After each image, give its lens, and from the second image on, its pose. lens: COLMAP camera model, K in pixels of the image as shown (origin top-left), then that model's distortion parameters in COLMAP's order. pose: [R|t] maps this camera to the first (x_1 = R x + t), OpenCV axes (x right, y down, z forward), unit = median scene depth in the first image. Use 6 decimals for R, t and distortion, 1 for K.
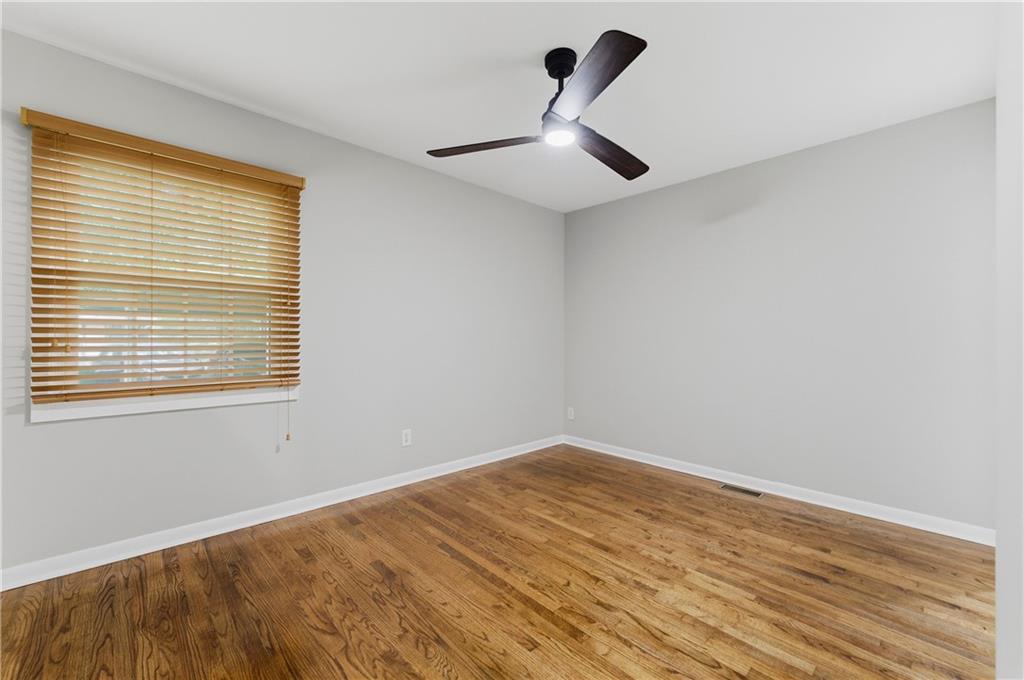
lens RADIAL K [[411.9, 0, 512.0], [0, 411.9, 340.0], [0, 0, 1]] dist [-0.000453, -0.000094]
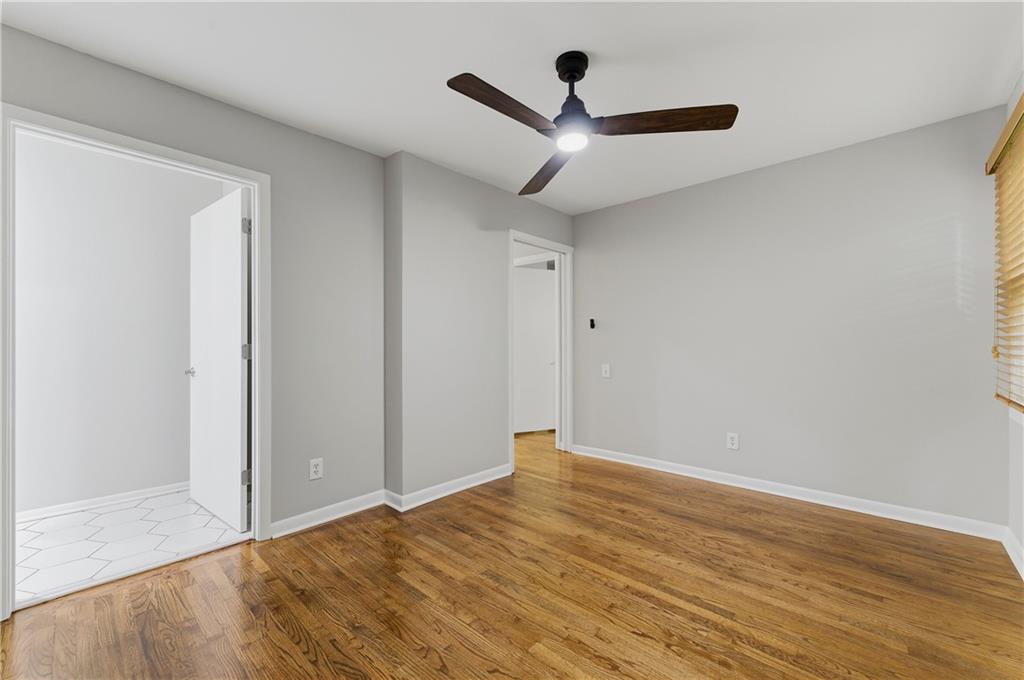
lens RADIAL K [[411.9, 0, 512.0], [0, 411.9, 340.0], [0, 0, 1]] dist [-0.000453, -0.000094]
pose [[-0.997449, -0.001508, -0.071371, 0.361638], [-0.001412, 0.999998, -0.001393, -0.016384], [0.071373, -0.001289, -0.997449, 2.162552]]
